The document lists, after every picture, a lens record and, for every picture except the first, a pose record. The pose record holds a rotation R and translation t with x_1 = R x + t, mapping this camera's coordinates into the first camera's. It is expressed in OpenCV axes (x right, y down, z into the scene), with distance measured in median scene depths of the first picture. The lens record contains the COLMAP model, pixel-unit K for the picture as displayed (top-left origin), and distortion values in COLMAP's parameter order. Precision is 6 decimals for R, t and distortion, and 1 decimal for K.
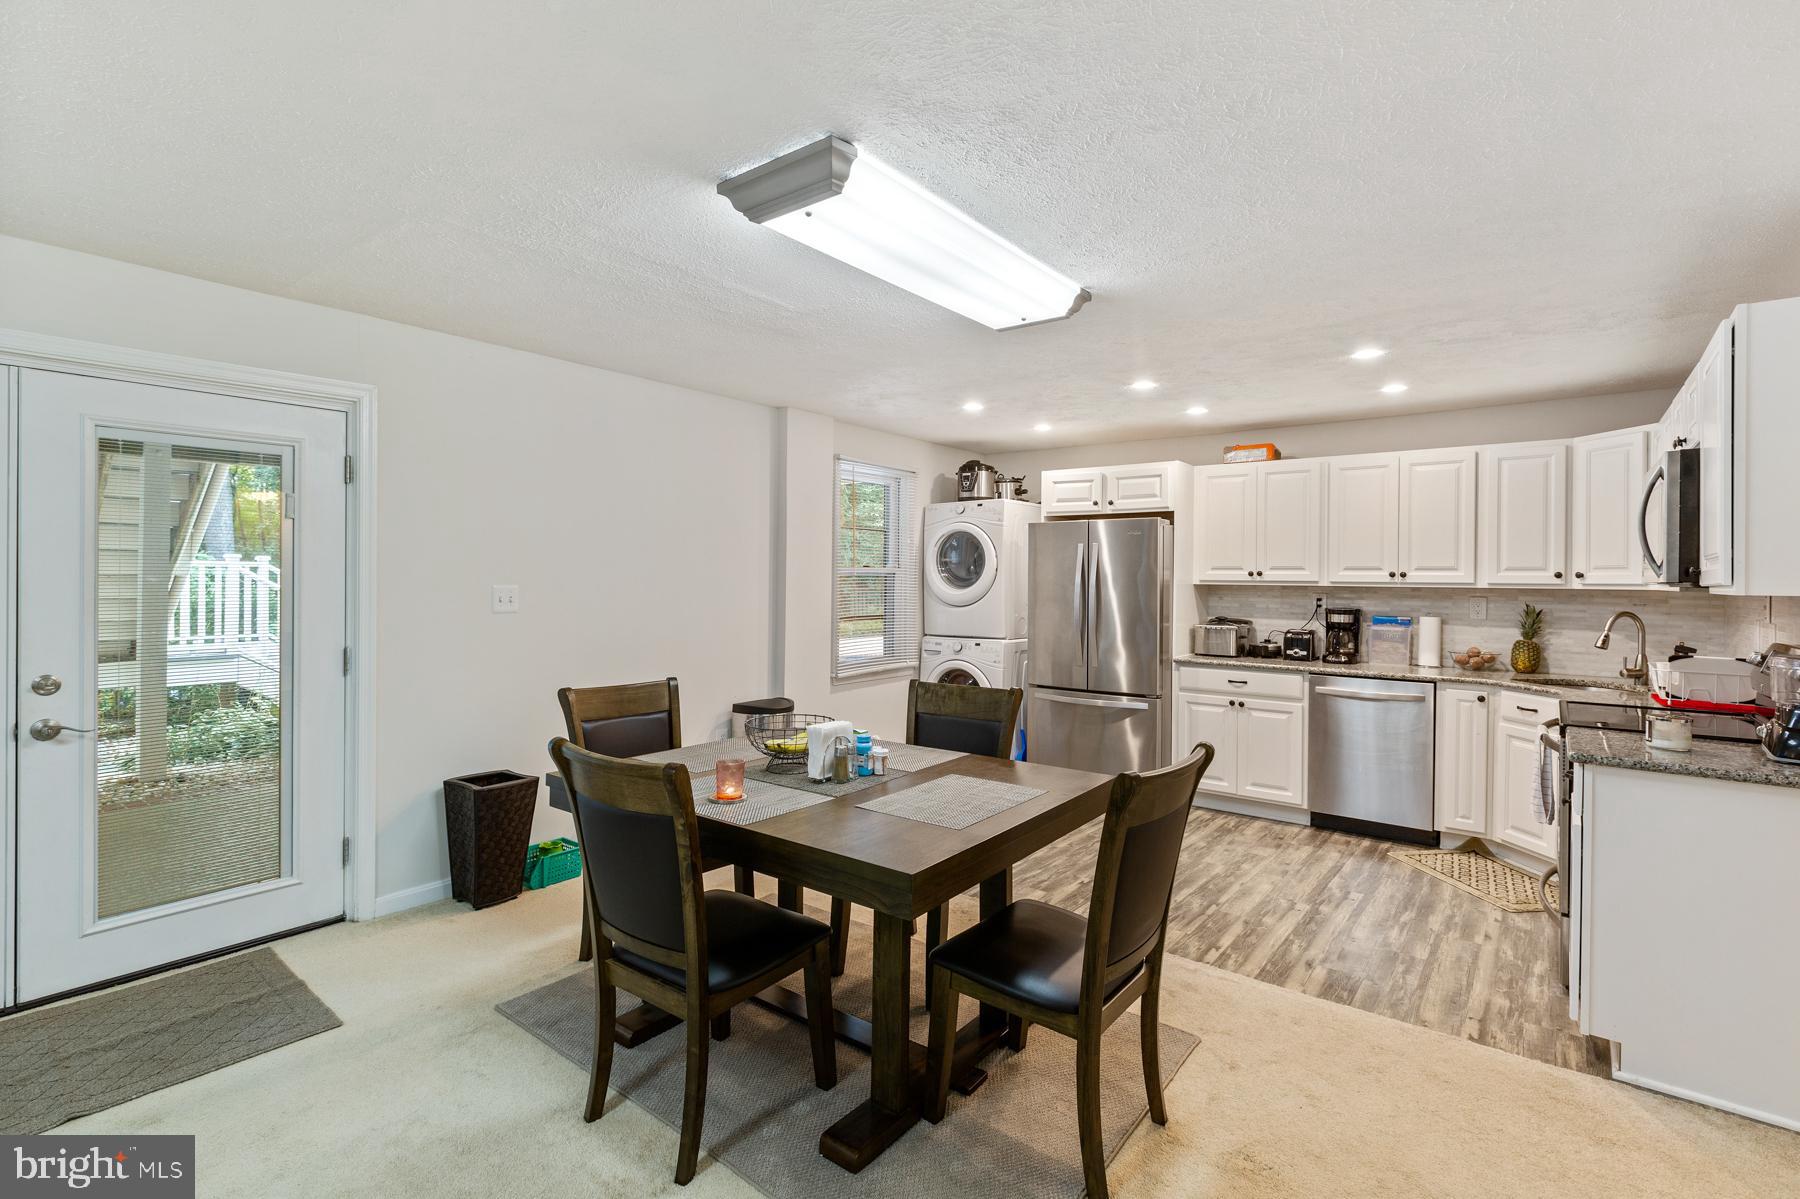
lens RADIAL K [[819.3, 0, 912.0], [0, 819.3, 582.5], [0, 0, 1]] dist [0.003516, -0.001210]
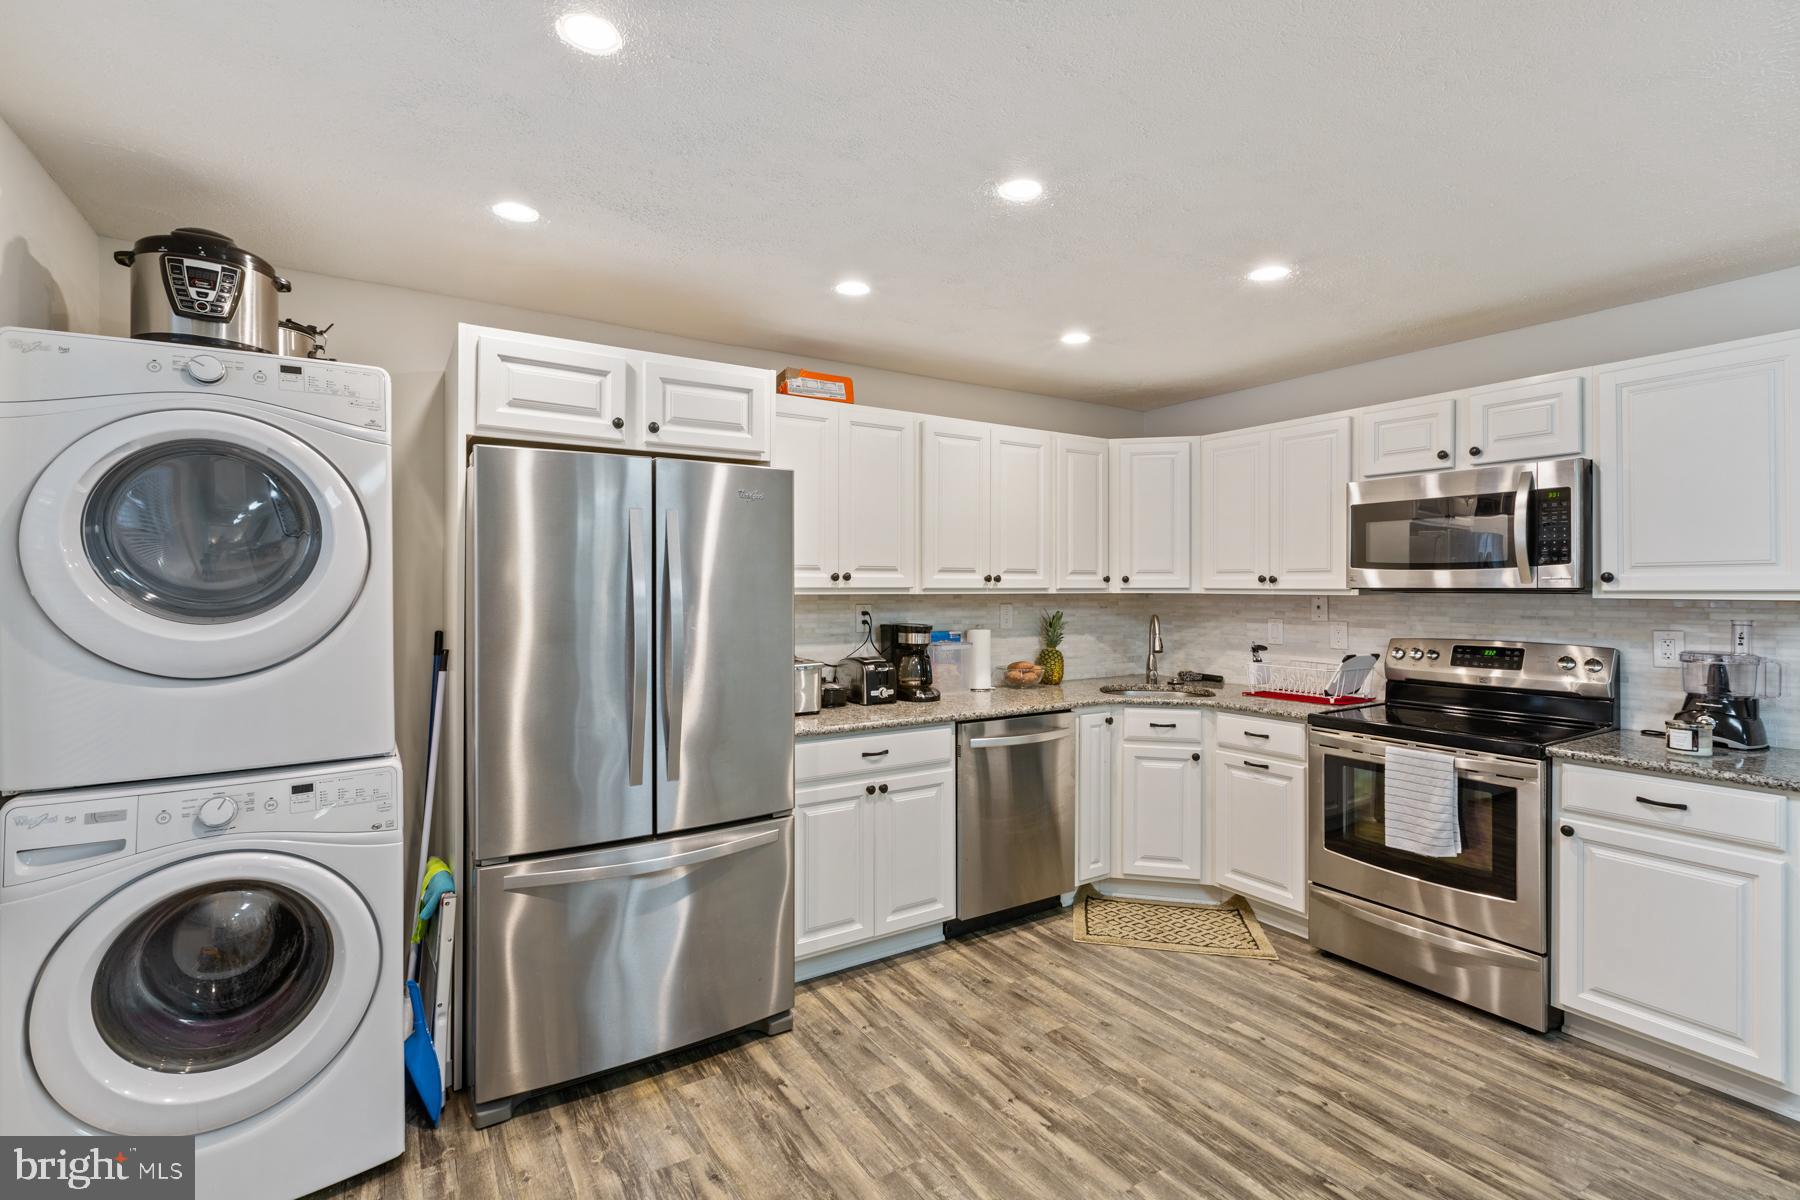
lens RADIAL K [[819.3, 0, 896.0], [0, 819.3, 584.8], [0, 0, 1]] dist [0.003516, -0.001210]
pose [[0.346417, -0.008782, 0.938039, -0.172820], [0.005734, 0.999957, 0.007244, -0.009224], [-0.938063, 0.002869, 0.346453, 0.774631]]
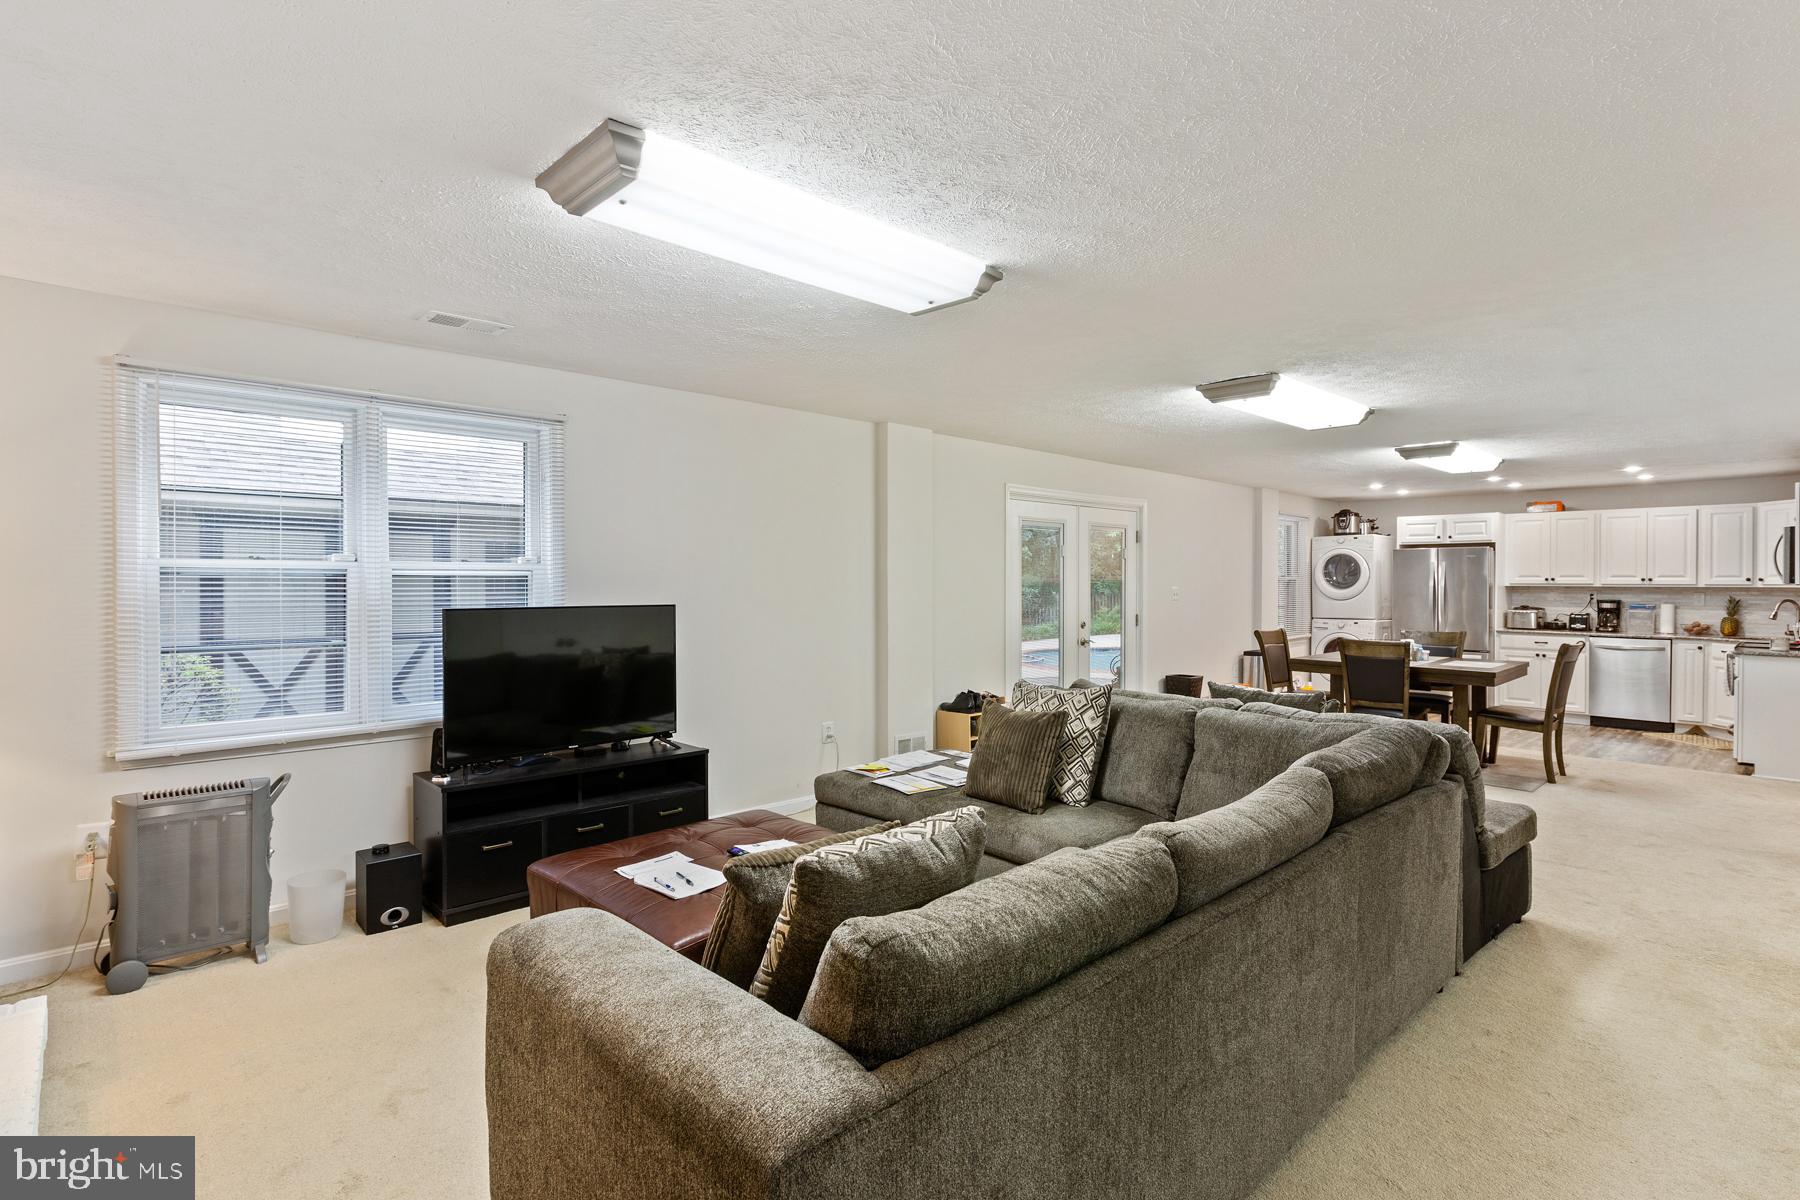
lens RADIAL K [[862.3, 0, 899.6], [0, 862.3, 587.5], [0, 0, 1]] dist [0.003144, -0.000537]
pose [[0.987393, -0.004017, -0.158234, -0.643803], [0.003790, 0.999991, -0.001735, 0.003904], [0.158240, 0.001114, 0.987400, -1.000660]]
